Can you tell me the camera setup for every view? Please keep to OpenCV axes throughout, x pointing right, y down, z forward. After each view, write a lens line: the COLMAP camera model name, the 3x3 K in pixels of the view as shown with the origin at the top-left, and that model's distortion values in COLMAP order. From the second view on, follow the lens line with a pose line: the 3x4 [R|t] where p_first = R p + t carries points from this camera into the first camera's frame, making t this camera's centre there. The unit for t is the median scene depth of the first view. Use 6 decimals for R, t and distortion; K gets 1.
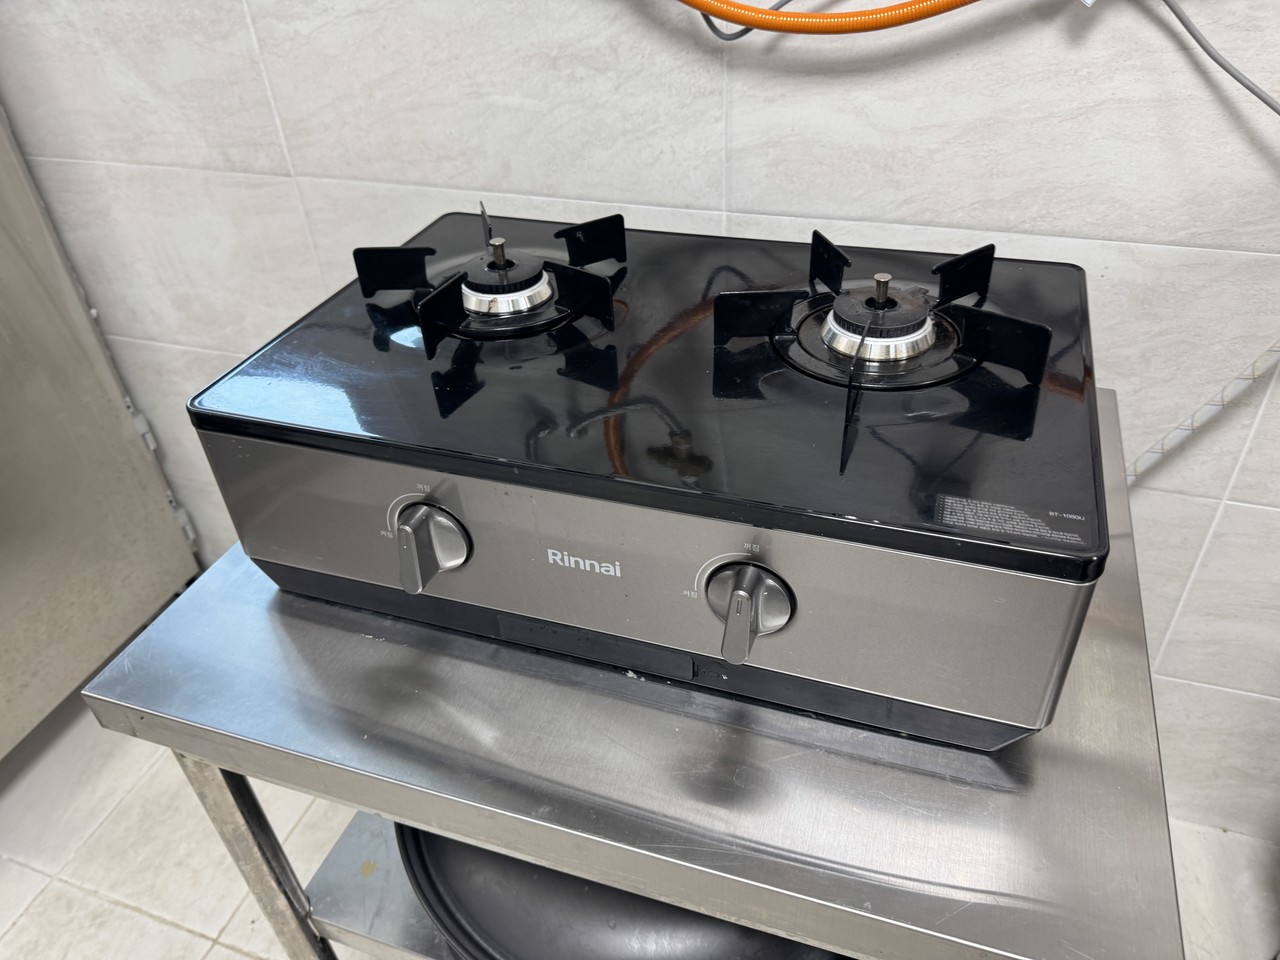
lens RADIAL K [[919.6, 0, 637.3], [0, 919.6, 475.7], [0, 0, 1]] dist [-0.006827, -0.006155]
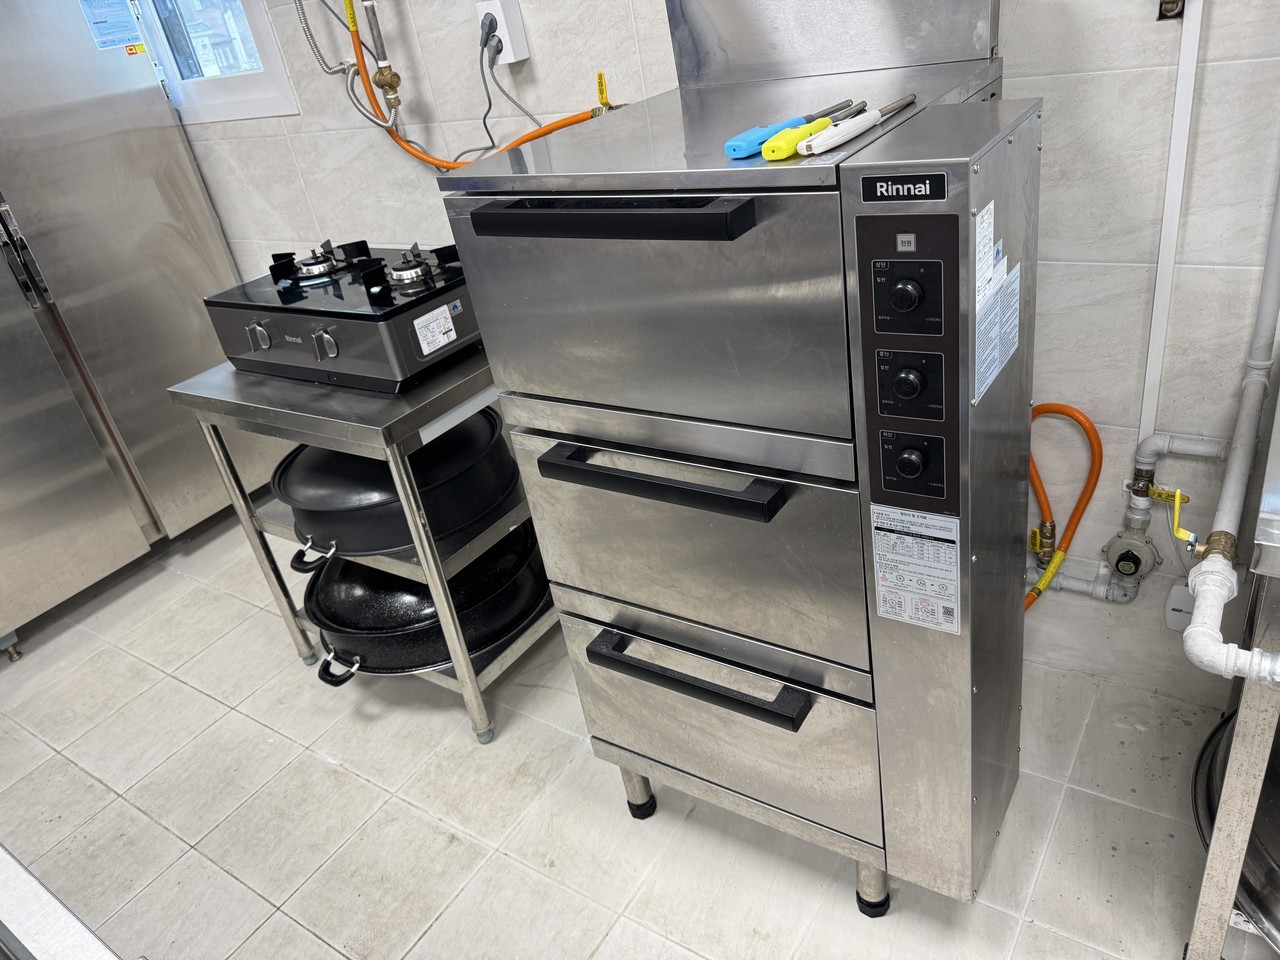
lens RADIAL K [[919.6, 0, 644.7], [0, 919.6, 482.1], [0, 0, 1]] dist [-0.006827, -0.006155]
pose [[0.961521, 0.034747, -0.272526, 1.044230], [-0.062355, 0.993683, -0.093306, 0.421767], [0.267562, 0.106709, 0.957613, -0.875845]]
